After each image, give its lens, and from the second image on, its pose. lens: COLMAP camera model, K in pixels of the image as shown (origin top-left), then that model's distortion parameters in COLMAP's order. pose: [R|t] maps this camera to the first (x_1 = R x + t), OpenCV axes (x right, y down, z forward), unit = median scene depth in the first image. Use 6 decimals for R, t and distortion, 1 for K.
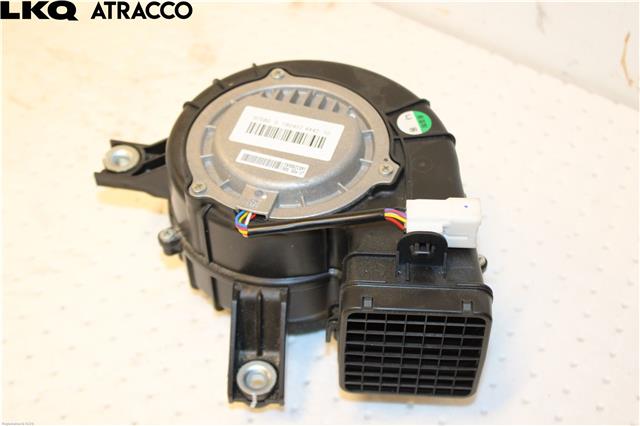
lens RADIAL K [[1012.9, 0, 320.0], [0, 1012.9, 213.0], [0, 0, 1]] dist [0.031010, 0.075932]
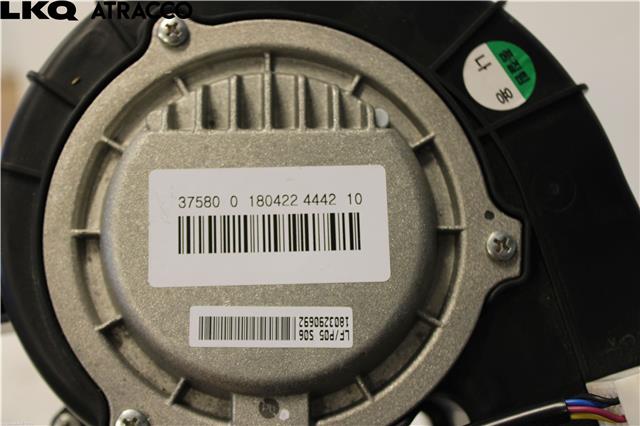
lens RADIAL K [[1012.9, 0, 320.0], [0, 1012.9, 213.0], [0, 0, 1]] dist [0.031010, 0.075932]
pose [[0.940414, -0.315837, 0.125970, -0.065158], [0.206696, 0.825139, 0.525758, -0.309091], [-0.269997, -0.468393, 0.841255, 0.622183]]
